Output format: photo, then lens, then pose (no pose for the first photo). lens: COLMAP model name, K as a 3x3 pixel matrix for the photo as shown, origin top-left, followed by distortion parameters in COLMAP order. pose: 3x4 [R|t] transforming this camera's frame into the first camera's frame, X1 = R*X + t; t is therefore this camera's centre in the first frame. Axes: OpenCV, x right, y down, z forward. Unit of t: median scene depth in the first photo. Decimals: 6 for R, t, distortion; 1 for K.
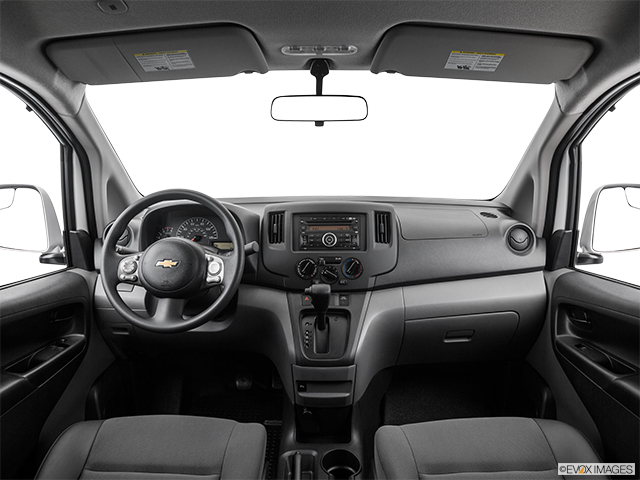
lens RADIAL K [[492.2, 0, 321.5], [0, 492.2, 237.5], [0, 0, 1]] dist [-0.117072, 0.027677]
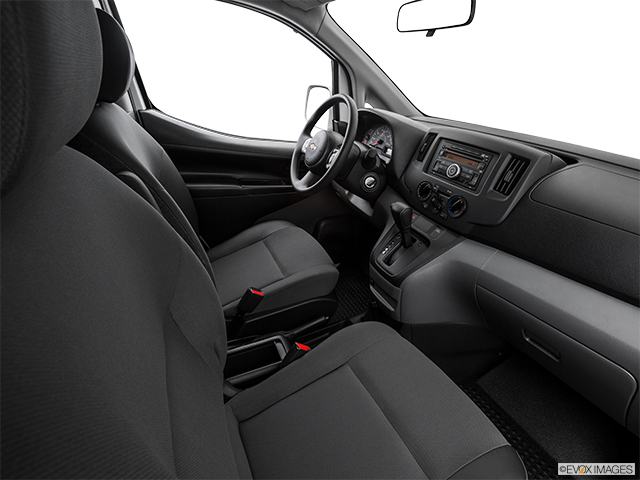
lens RADIAL K [[327.5, 0, 334.0], [0, 327.5, 240.2], [0, 0, 1]] dist [-0.062863, 0.006075]
pose [[0.450695, 0.435598, -0.779185, 0.464755], [-0.228616, 0.900075, 0.370945, -0.055312], [0.862907, 0.010951, 0.505244, 0.478538]]
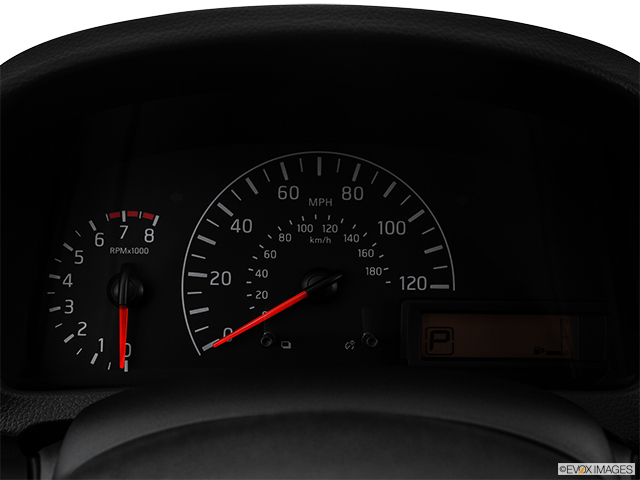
lens RADIAL K [[625.7, 0, 319.7], [0, 625.7, 239.7], [0, 0, 1]] dist [0.005493, 0.000000]
pose [[0.999825, 0.012495, 0.013906, -0.261240], [-0.013922, 0.994080, 0.107753, -0.034811], [-0.012477, -0.107928, 0.994080, 0.814416]]
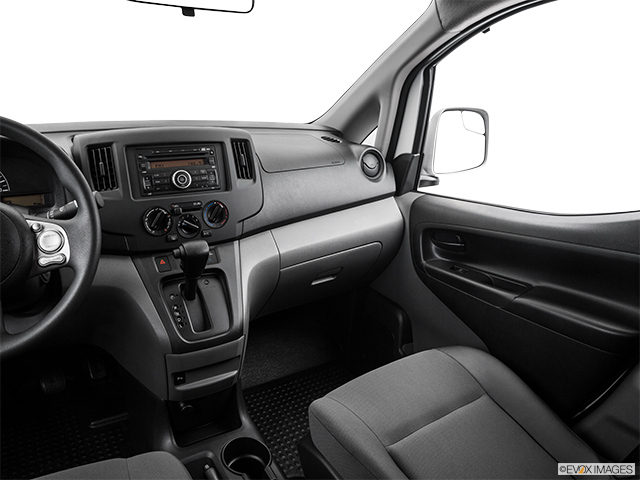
lens RADIAL K [[477.3, 0, 310.4], [0, 477.3, 237.4], [0, 0, 1]] dist [-0.102527, 0.023255]
pose [[0.834675, -0.132131, 0.534658, -0.215193], [0.046976, 0.984337, 0.169925, -0.021376], [-0.548736, -0.116716, 0.827808, 0.290796]]
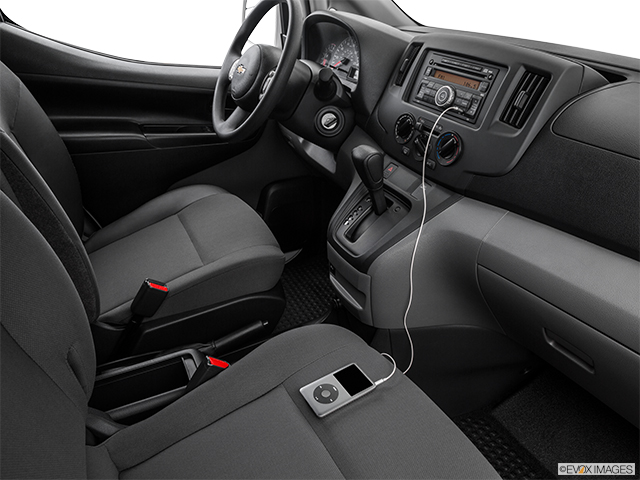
lens RADIAL K [[477.3, 0, 320.1], [0, 477.3, 240.5], [0, 0, 1]] dist [-0.102527, 0.023255]
pose [[0.467909, 0.449683, -0.760820, 0.490067], [-0.211846, 0.892844, 0.397430, -0.036791], [0.858011, -0.024784, 0.513033, 0.542845]]
